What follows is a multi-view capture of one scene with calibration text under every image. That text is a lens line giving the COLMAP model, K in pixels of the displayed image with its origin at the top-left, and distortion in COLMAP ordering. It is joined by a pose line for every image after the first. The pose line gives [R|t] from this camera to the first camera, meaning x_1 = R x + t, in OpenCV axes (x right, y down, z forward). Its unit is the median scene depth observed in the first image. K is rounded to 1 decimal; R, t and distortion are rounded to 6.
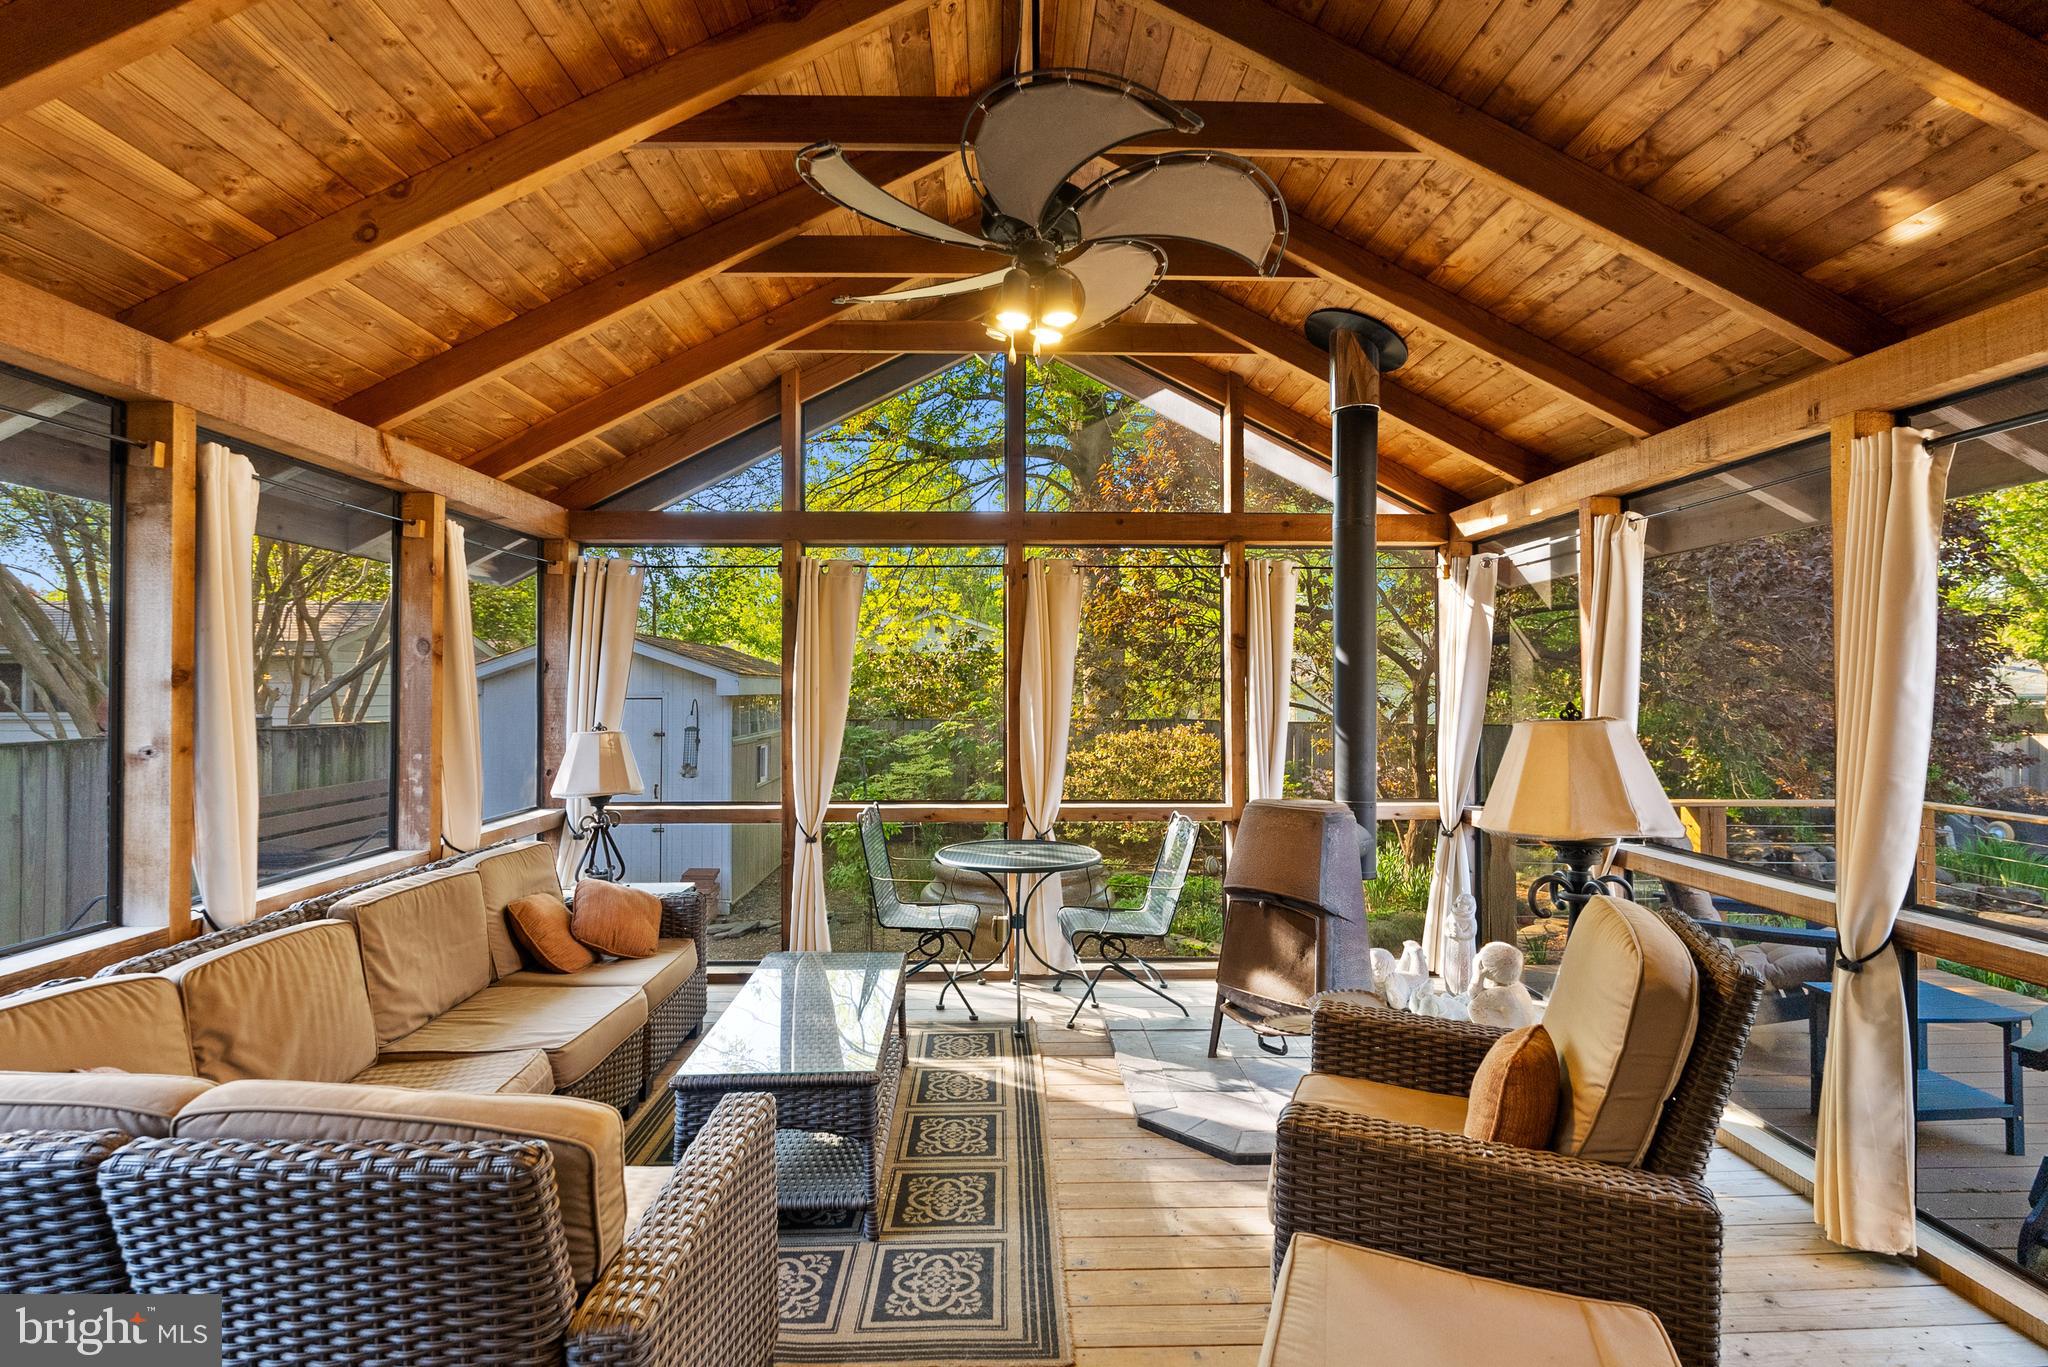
lens RADIAL K [[931.1, 0, 1020.1], [0, 931.1, 676.0], [0, 0, 1]] dist [-0.004770, 0.001637]
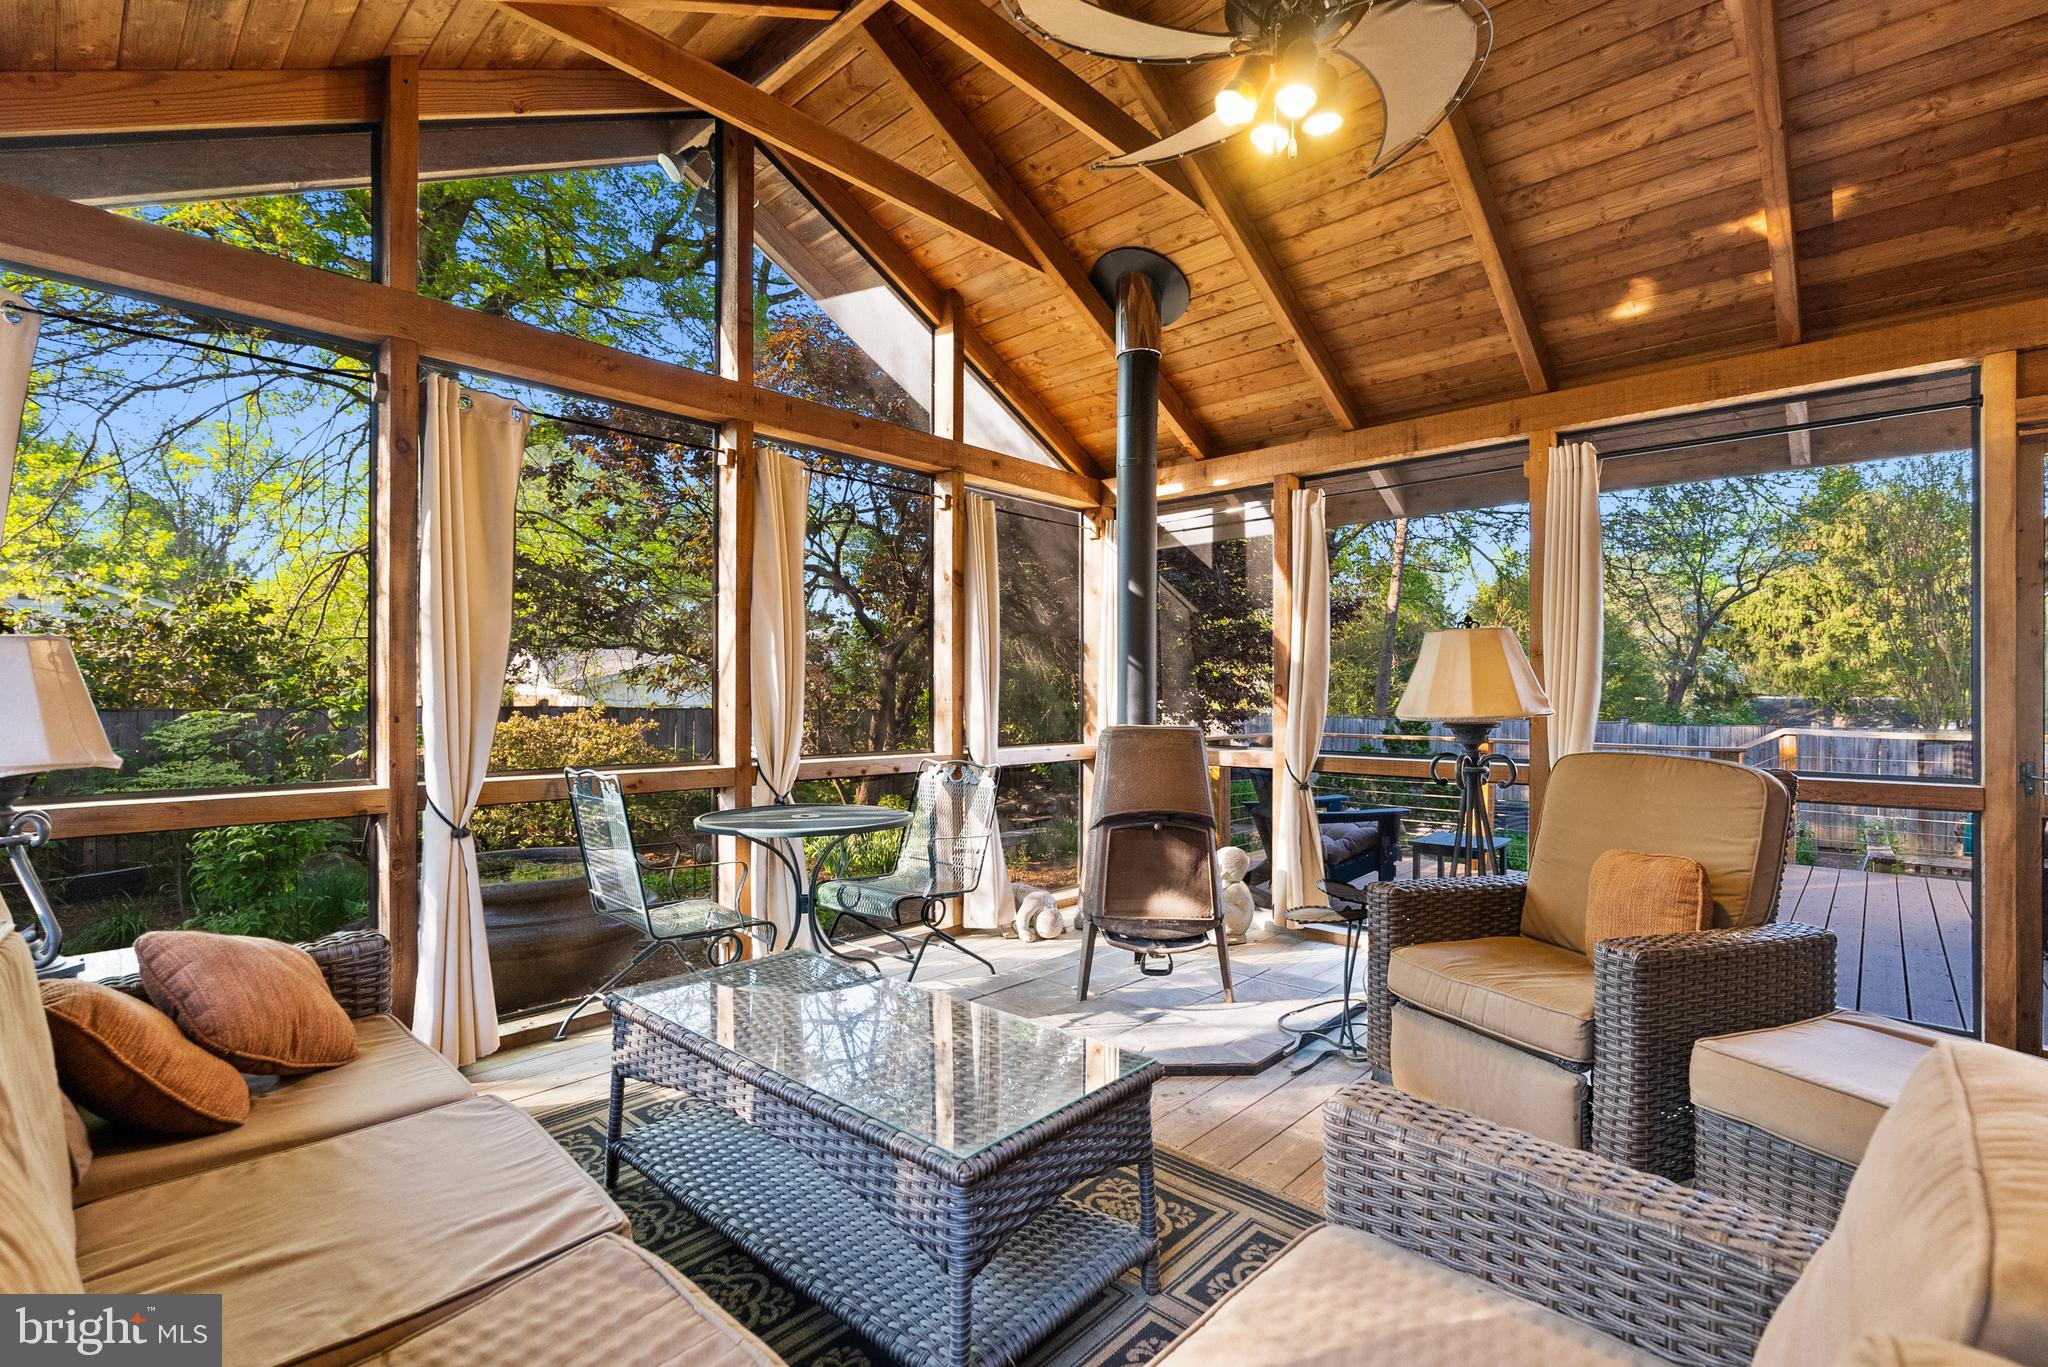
lens RADIAL K [[931.1, 0, 1020.8], [0, 931.1, 685.3], [0, 0, 1]] dist [-0.004770, 0.001637]
pose [[0.697391, 0.011209, 0.716603, -0.499445], [-0.010981, 0.999927, -0.004955, 0.095333], [-0.716607, -0.004413, 0.697464, 0.382445]]
